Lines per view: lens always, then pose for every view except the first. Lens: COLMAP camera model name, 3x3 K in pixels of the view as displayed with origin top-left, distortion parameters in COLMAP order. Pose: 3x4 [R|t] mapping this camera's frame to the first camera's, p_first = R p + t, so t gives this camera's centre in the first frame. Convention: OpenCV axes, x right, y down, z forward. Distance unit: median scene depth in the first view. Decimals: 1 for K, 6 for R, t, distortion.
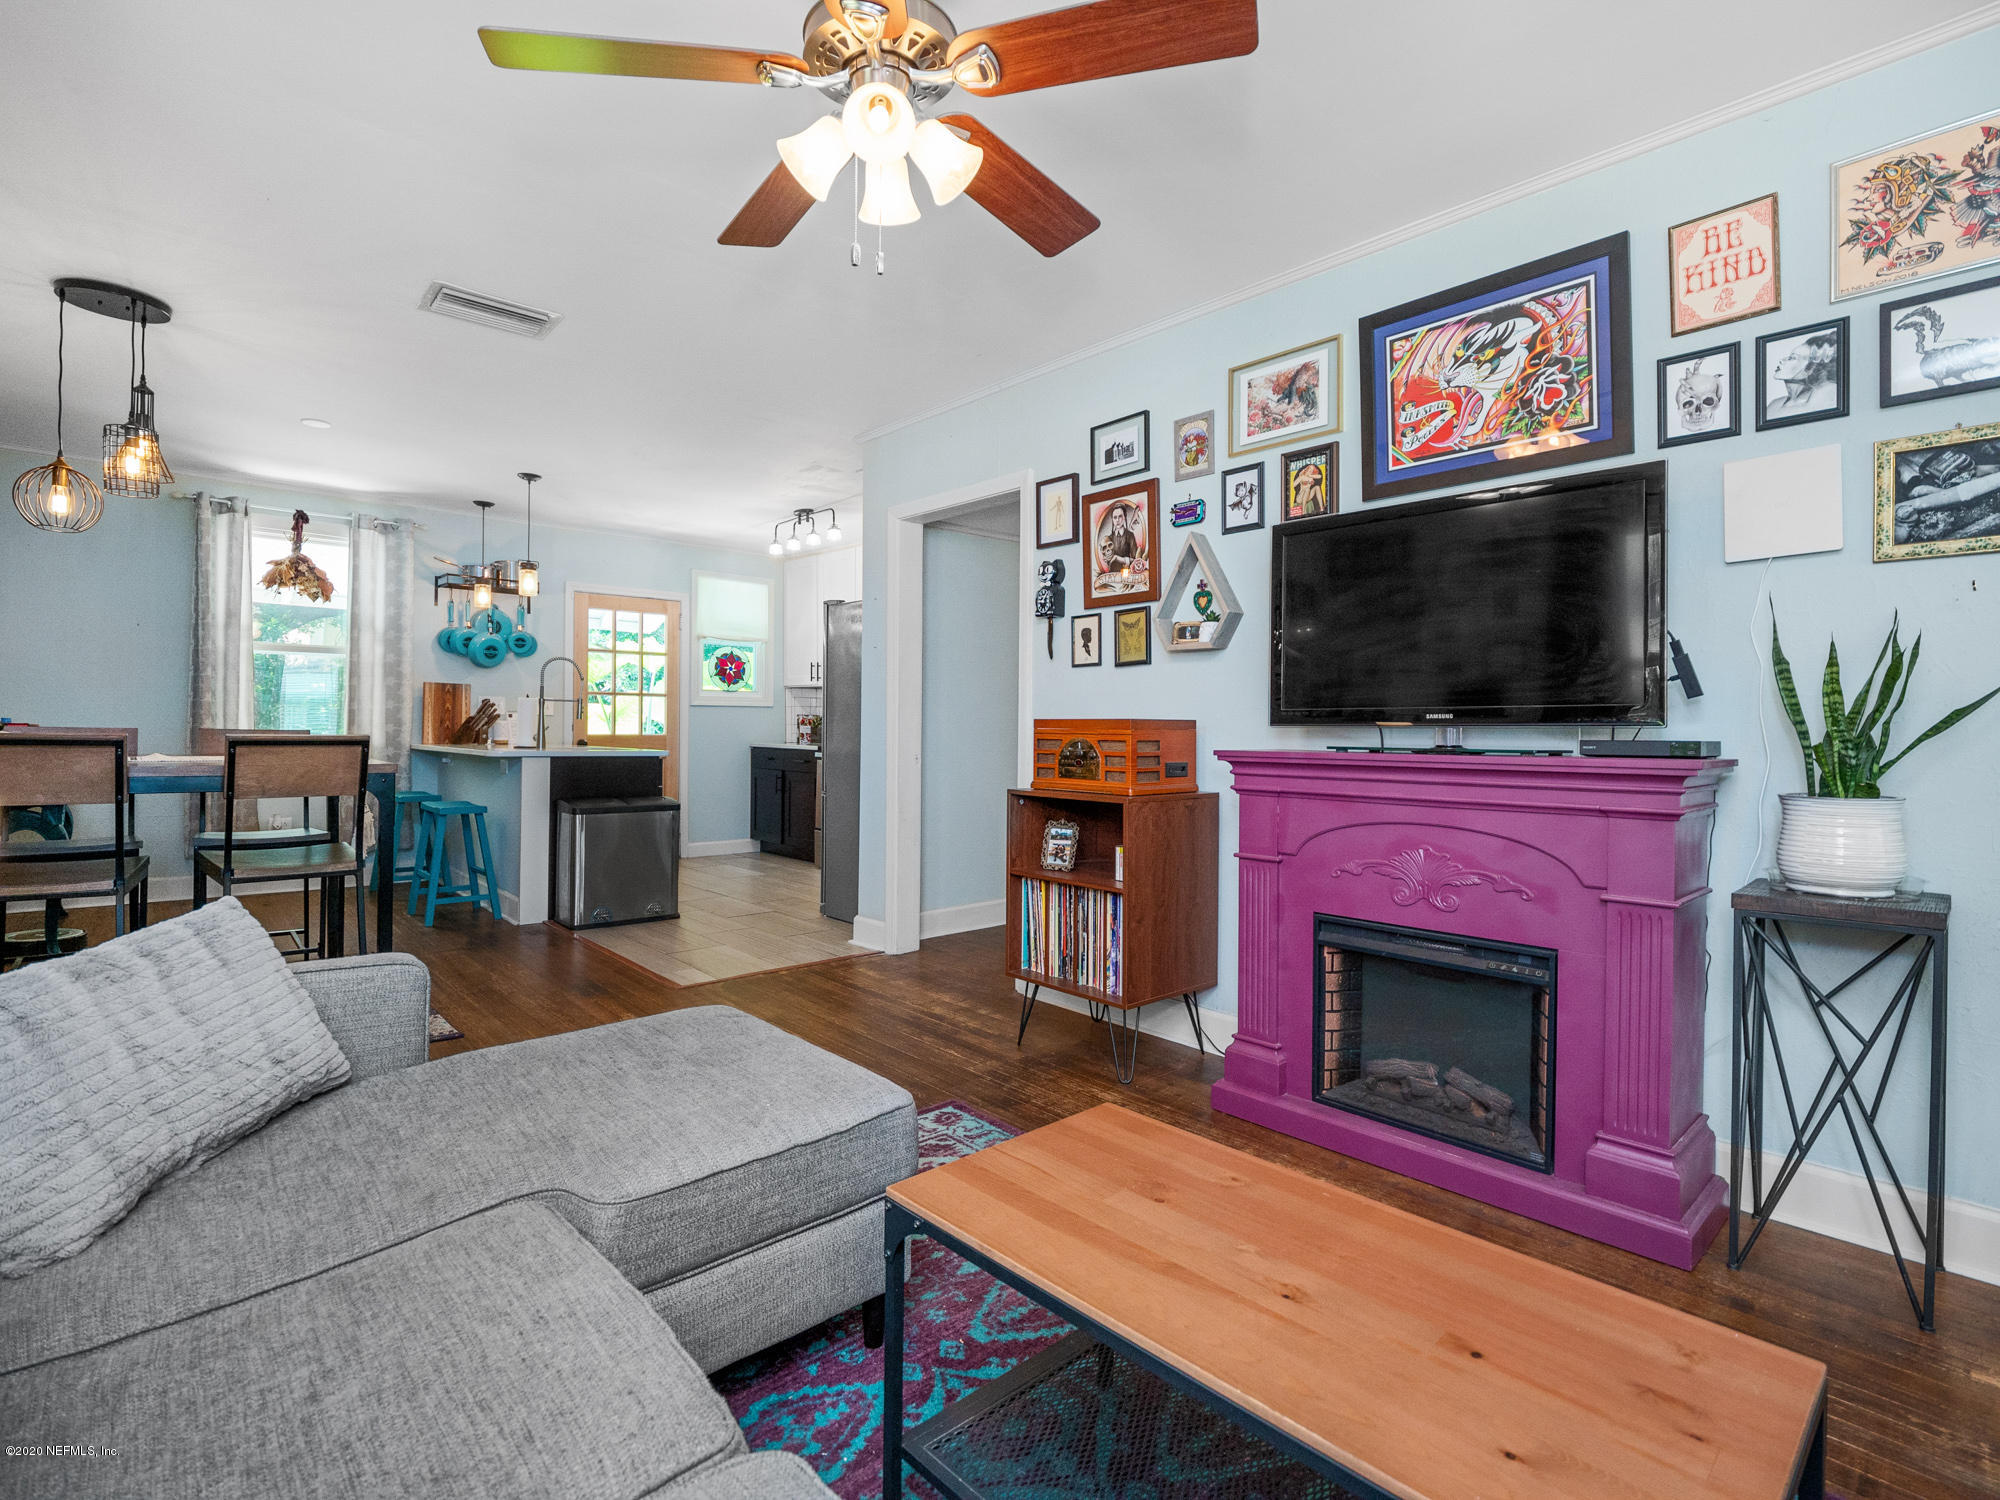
lens RADIAL K [[977.7, 0, 996.3], [0, 977.7, 734.0], [0, 0, 1]] dist [-0.015129, 0.000226]
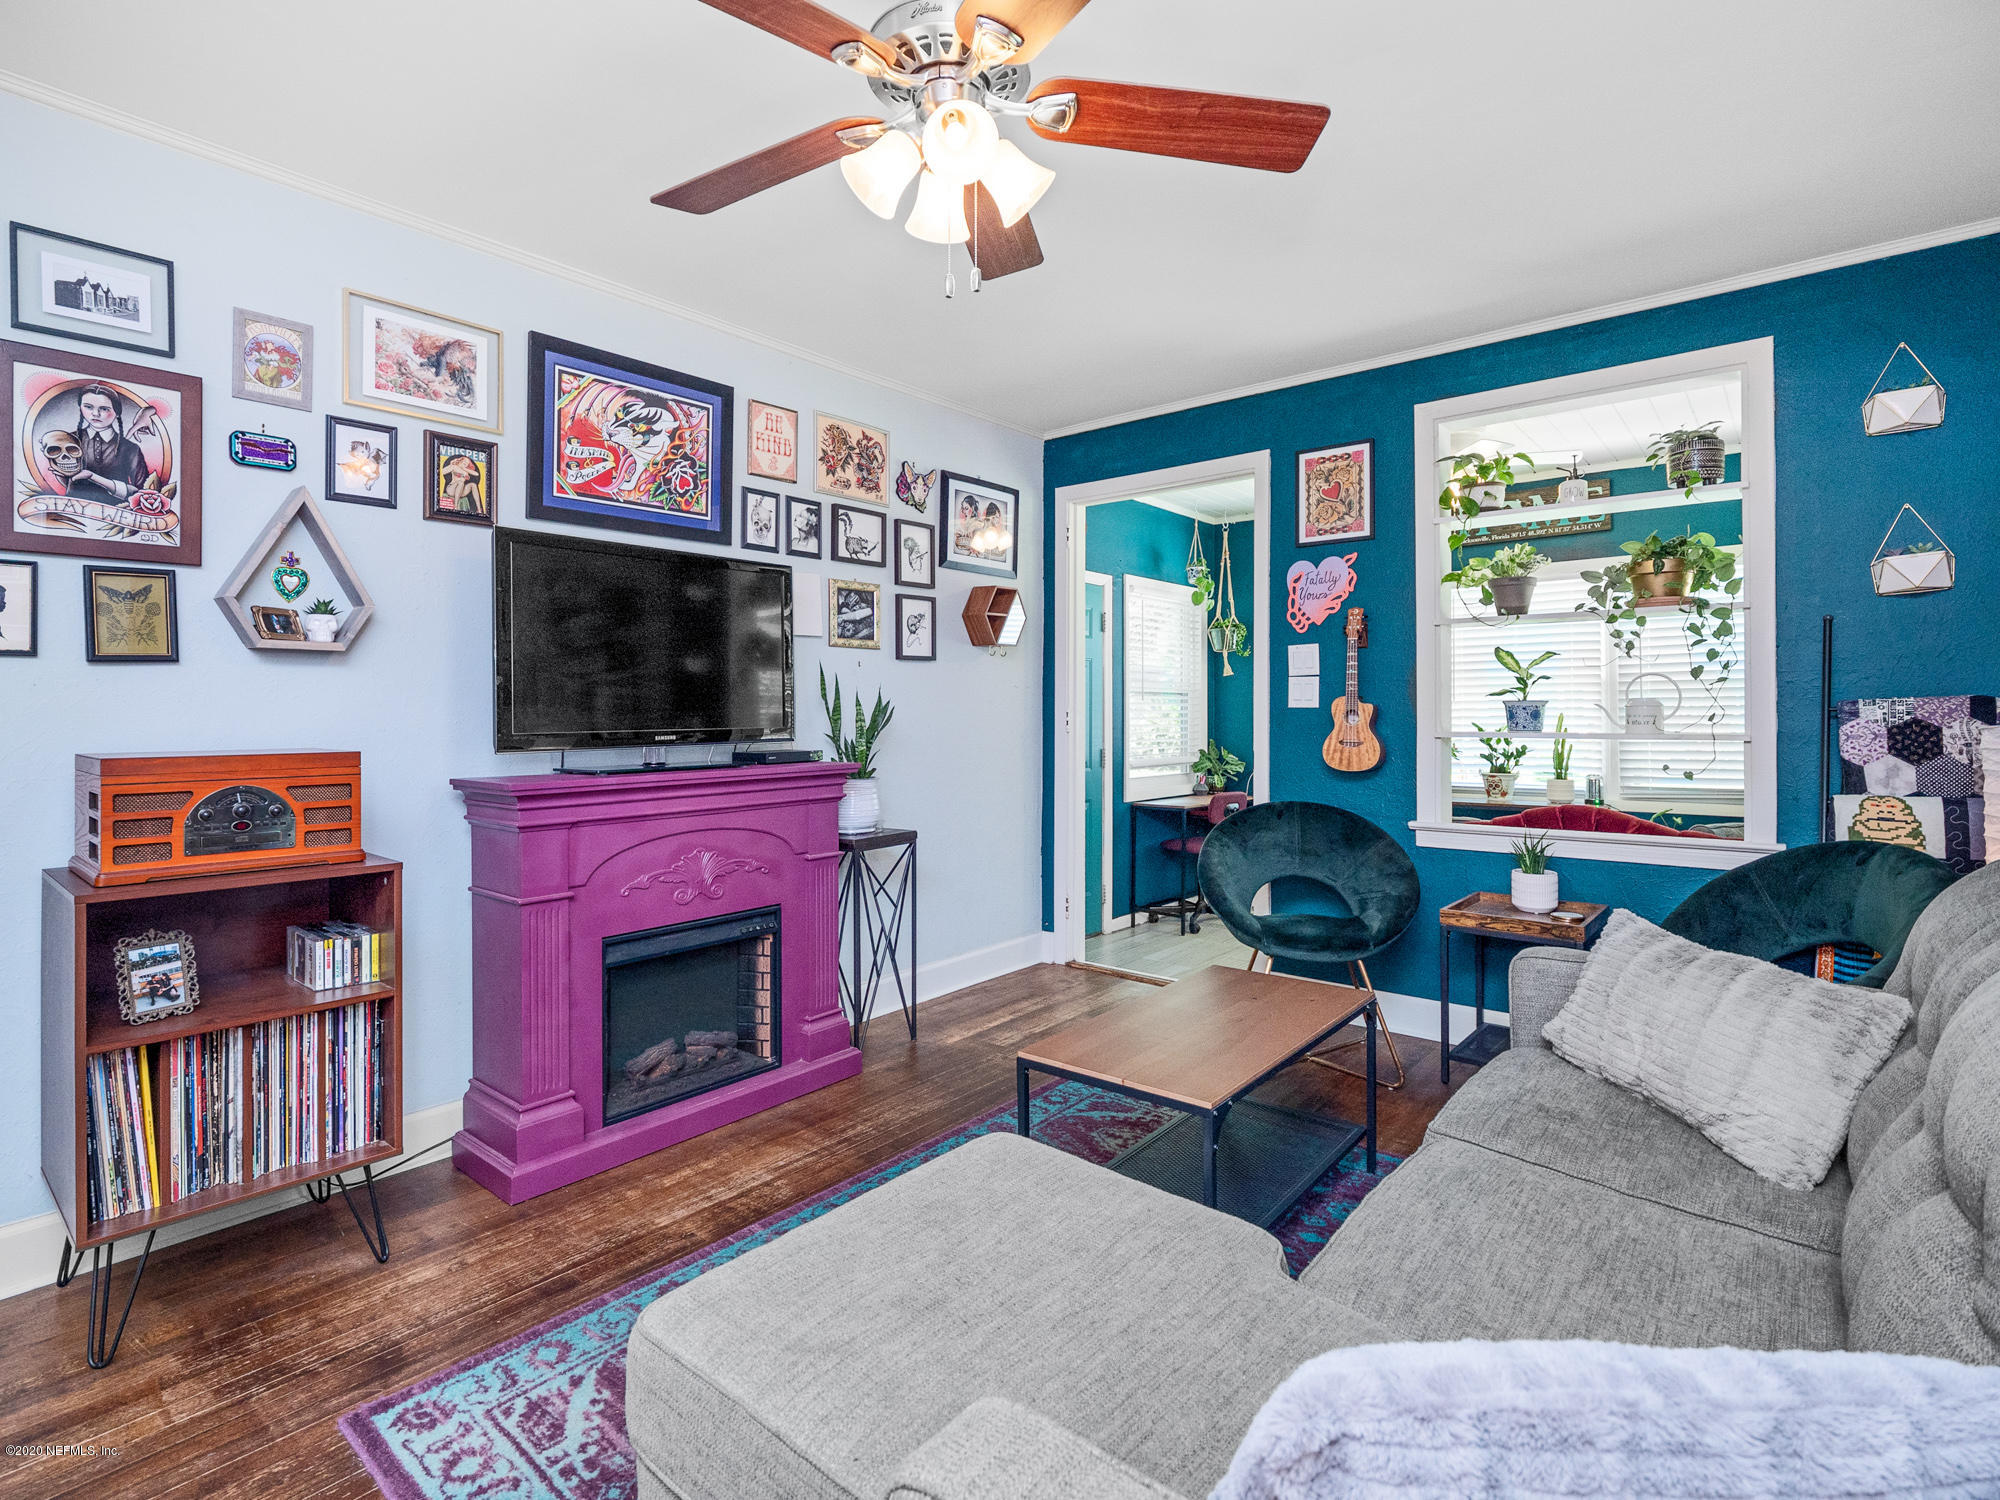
lens RADIAL K [[977.7, 0, 998.2], [0, 977.7, 709.4], [0, 0, 1]] dist [-0.015129, 0.000226]
pose [[-0.142493, -0.003769, 0.989789, -0.574548], [0.008906, 0.999947, 0.005090, -0.041835], [-0.989756, 0.009541, -0.142452, 0.592919]]
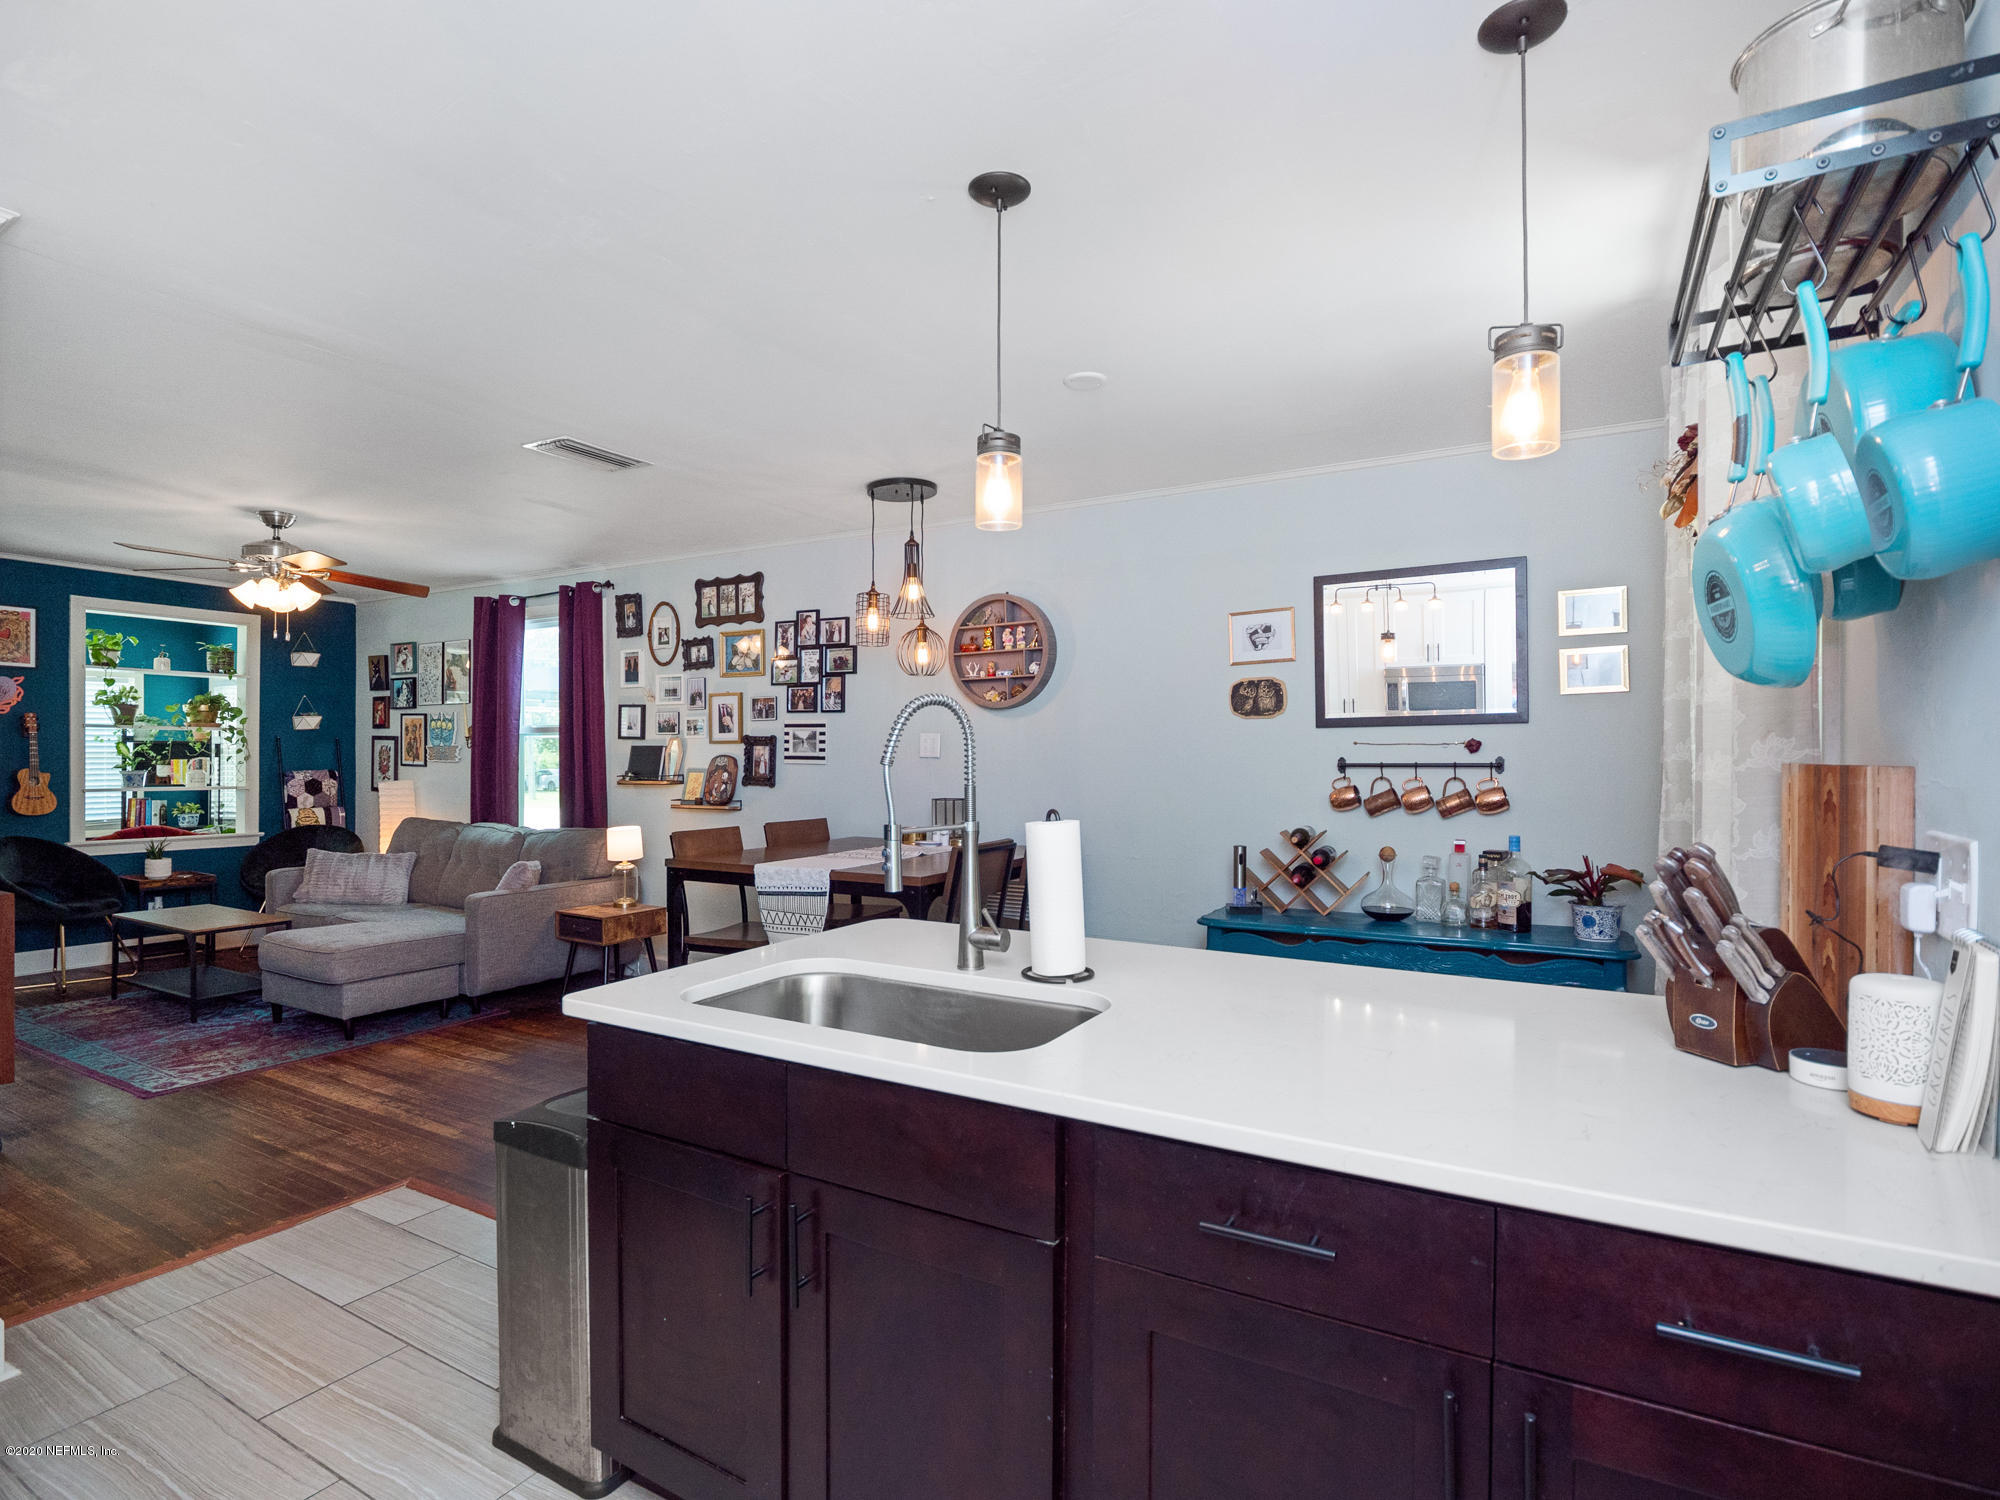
lens RADIAL K [[977.7, 0, 971.9], [0, 977.7, 766.5], [0, 0, 1]] dist [-0.015129, 0.000226]
pose [[-0.950762, -0.012265, -0.309680, -0.614660], [-0.017016, 0.999775, 0.012645, -0.103458], [0.309456, 0.017292, -0.950757, 2.255786]]
